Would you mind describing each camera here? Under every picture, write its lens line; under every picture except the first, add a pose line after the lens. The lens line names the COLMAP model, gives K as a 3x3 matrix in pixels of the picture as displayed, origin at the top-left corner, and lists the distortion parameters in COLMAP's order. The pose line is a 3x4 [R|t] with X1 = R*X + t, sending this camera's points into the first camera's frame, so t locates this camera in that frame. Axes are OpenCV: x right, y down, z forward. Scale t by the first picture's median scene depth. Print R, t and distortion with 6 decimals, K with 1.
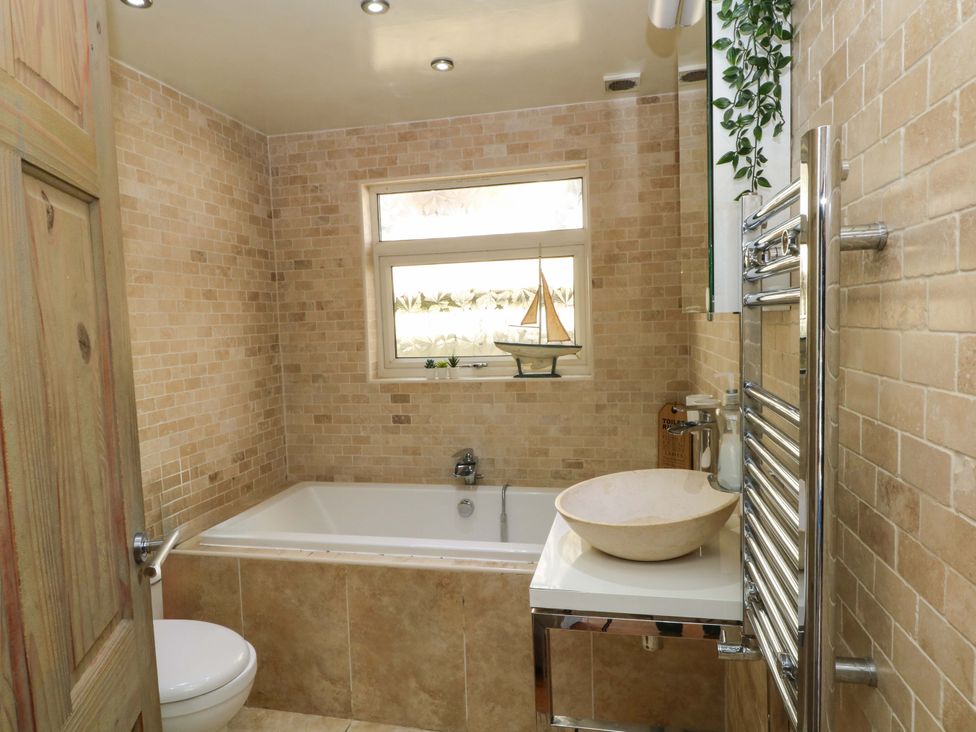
lens RADIAL K [[608.3, 0, 483.5], [0, 608.3, 365.9], [0, 0, 1]] dist [0.004459, -0.012617]
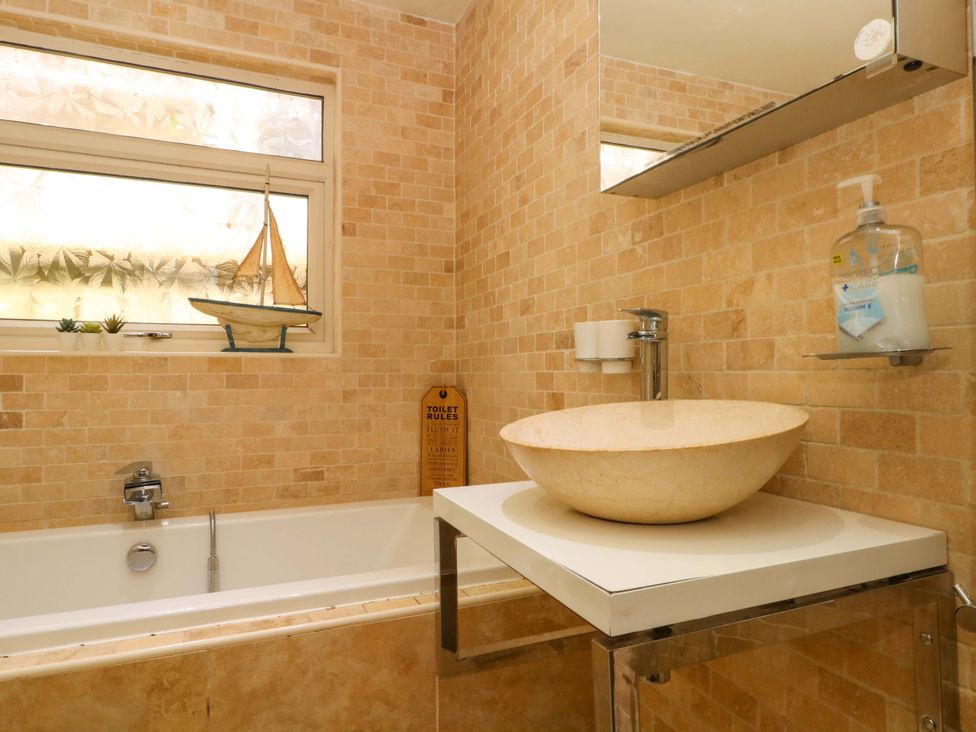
lens RADIAL K [[608.3, 0, 483.5], [0, 608.3, 365.9], [0, 0, 1]] dist [0.004459, -0.012617]
pose [[0.806339, 0.040313, 0.590078, -0.118107], [0.016789, 0.995712, -0.090967, 0.105012], [-0.591216, 0.083258, 0.802205, 0.301544]]
